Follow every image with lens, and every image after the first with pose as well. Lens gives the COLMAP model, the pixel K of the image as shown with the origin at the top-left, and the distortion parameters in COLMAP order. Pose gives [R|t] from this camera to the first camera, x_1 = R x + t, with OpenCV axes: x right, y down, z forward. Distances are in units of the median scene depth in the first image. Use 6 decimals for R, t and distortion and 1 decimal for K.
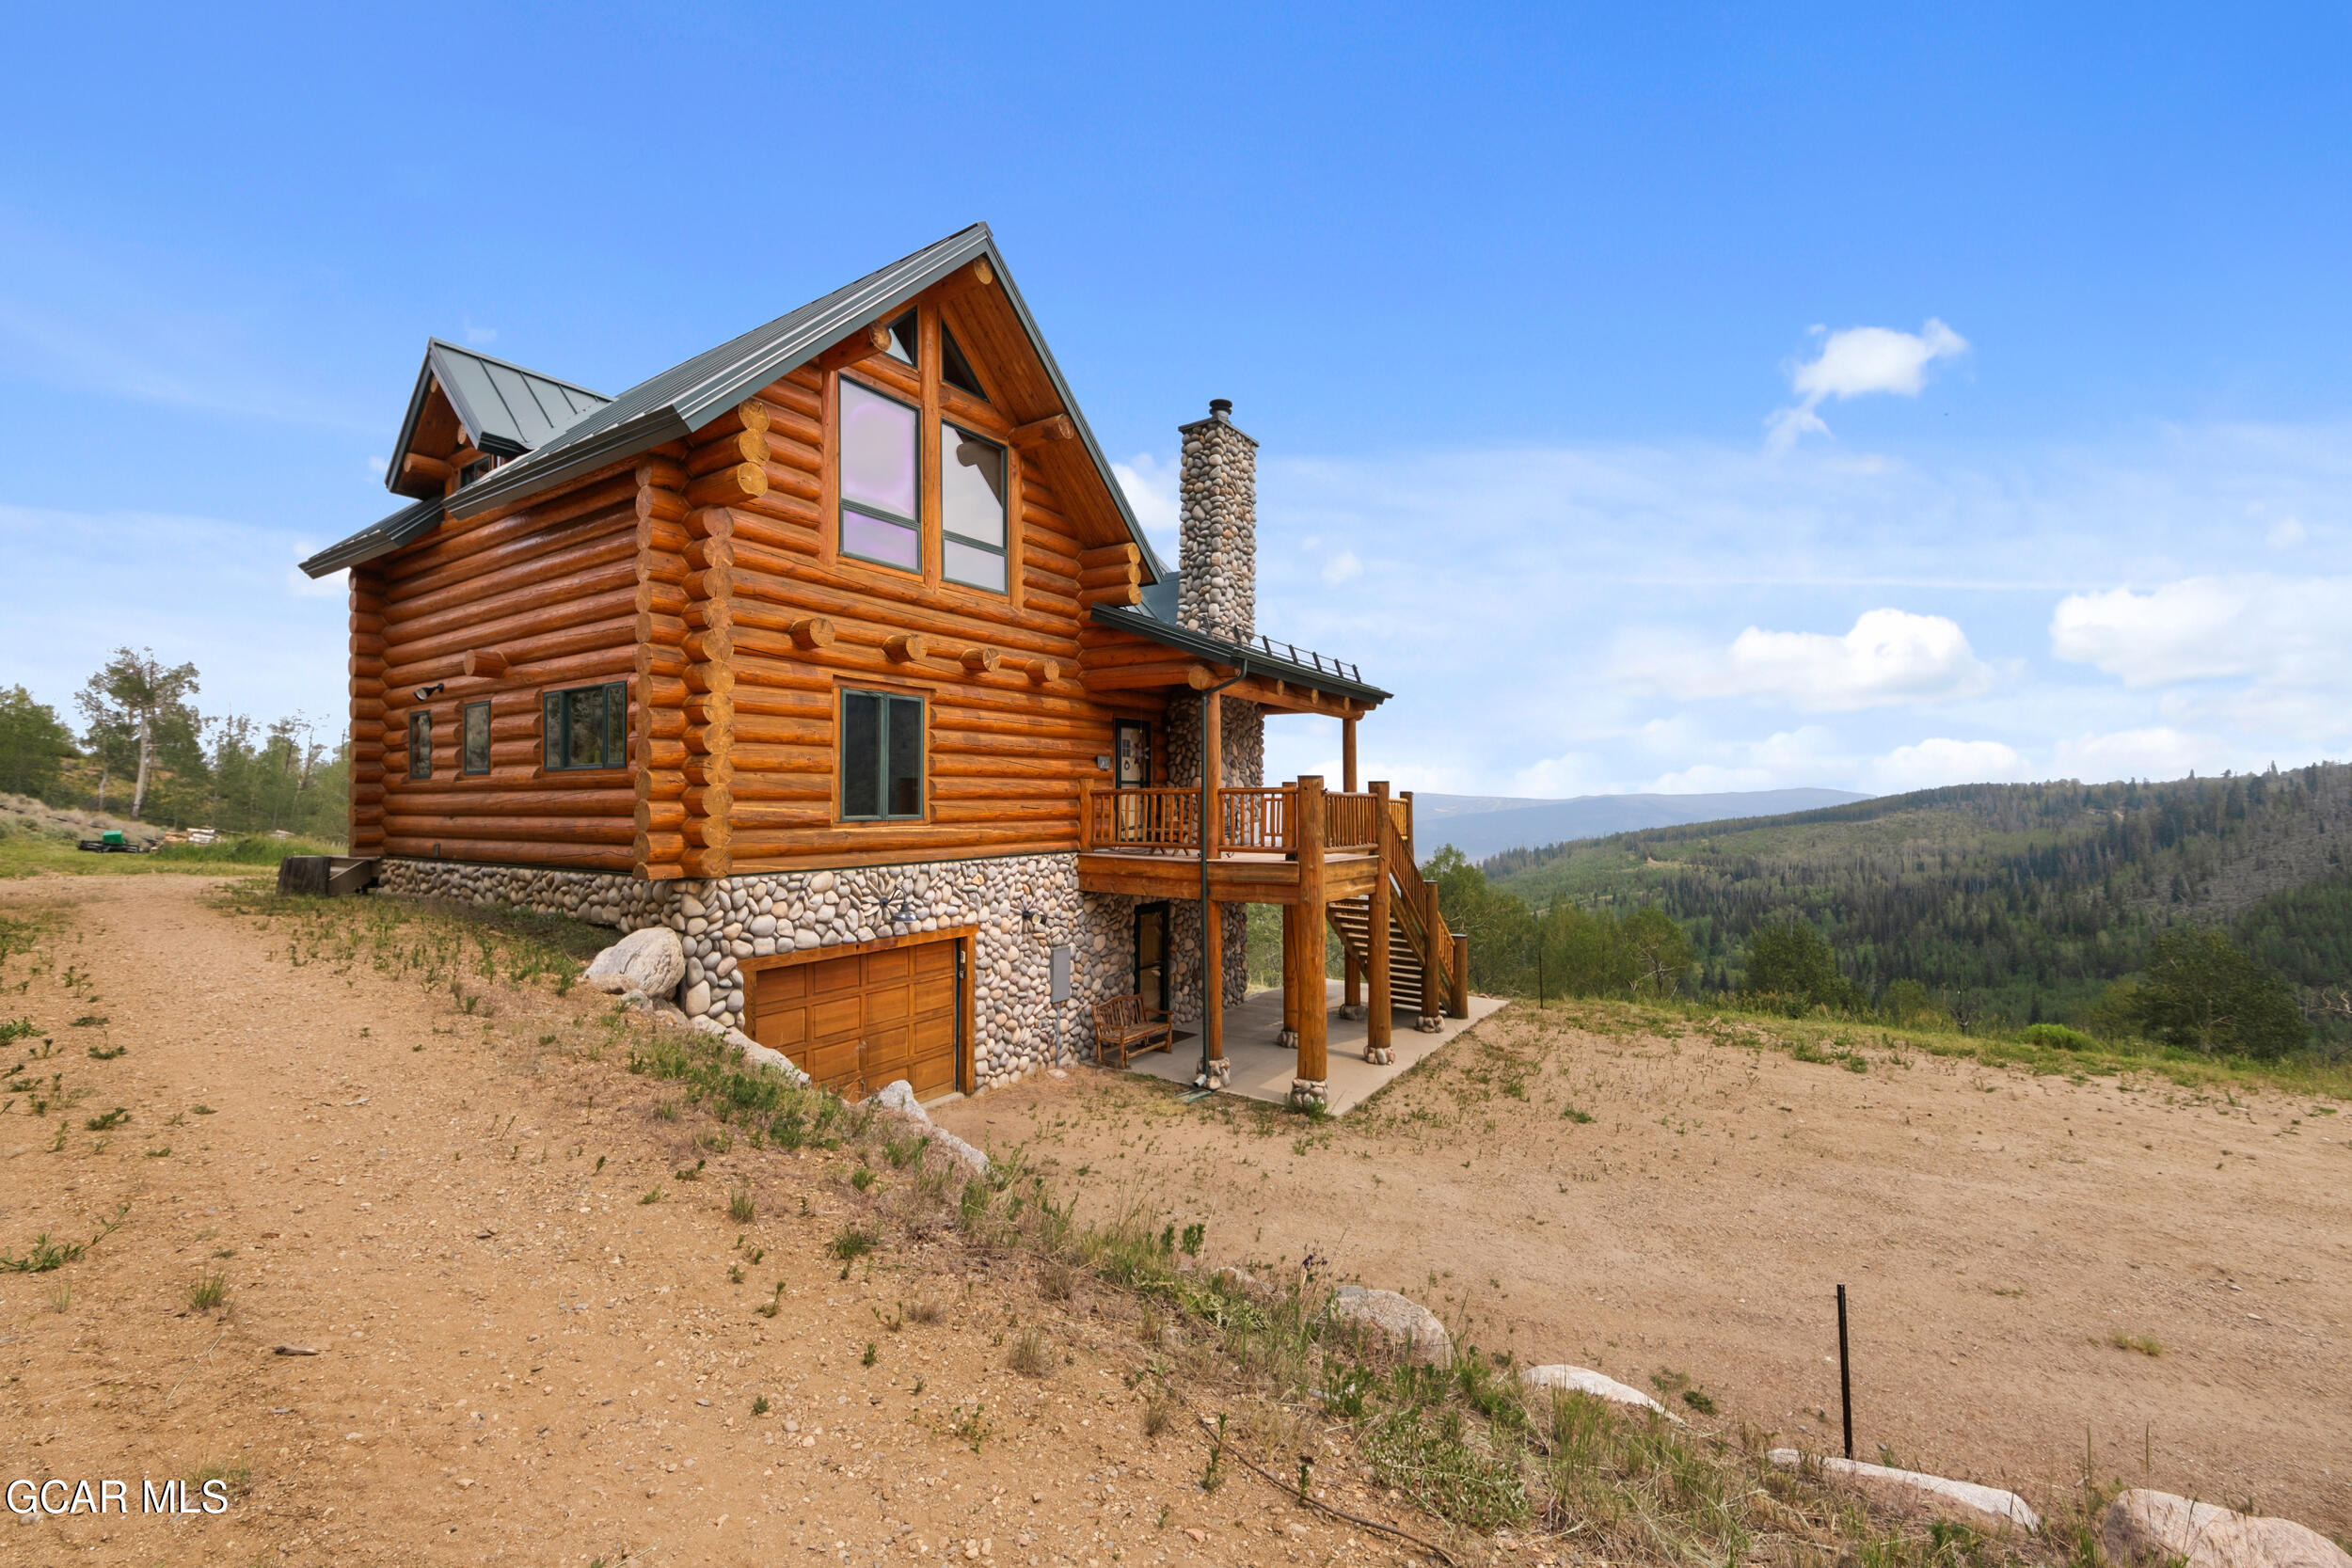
lens RADIAL K [[948.4, 0, 1188.8], [0, 948.4, 782.0], [0, 0, 1]] dist [0.001820, 0.000444]
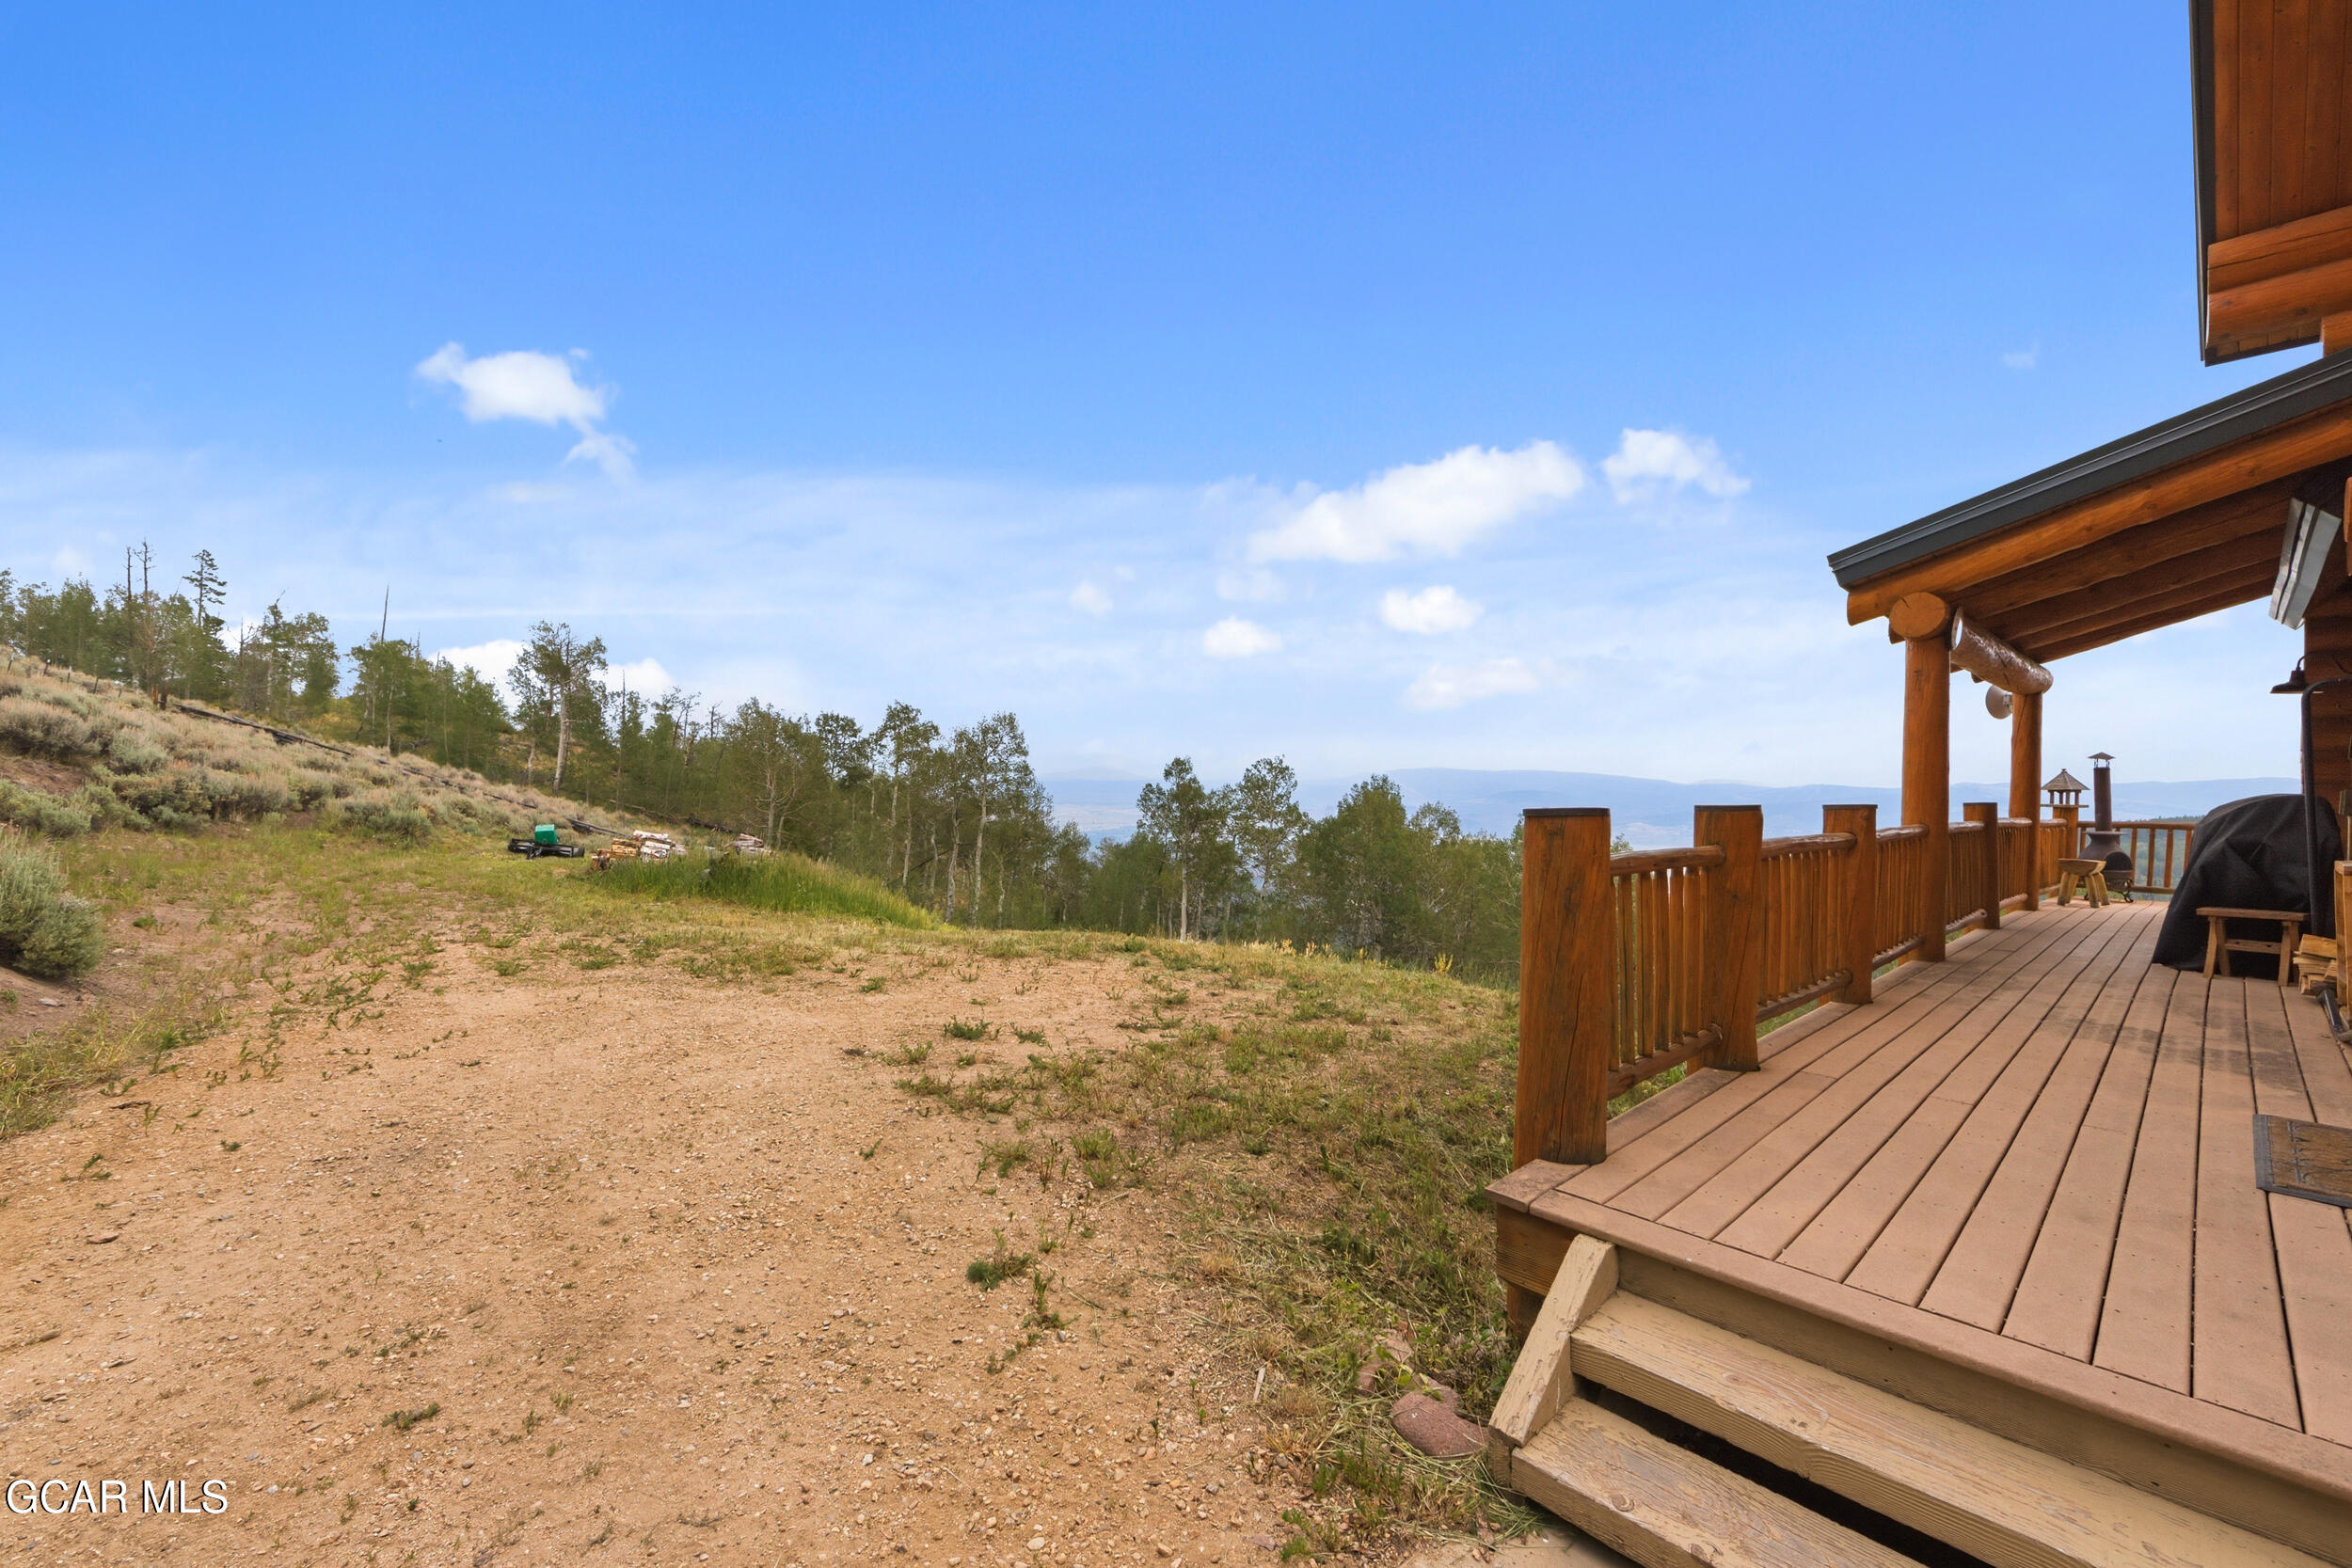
lens RADIAL K [[948.4, 0, 1170.9], [0, 948.4, 780.2], [0, 0, 1]] dist [0.001820, 0.000444]
pose [[0.967173, 0.014058, -0.253731, -0.198777], [-0.008902, 0.999730, 0.021456, -0.002094], [0.253964, -0.018493, 0.967037, 0.172257]]
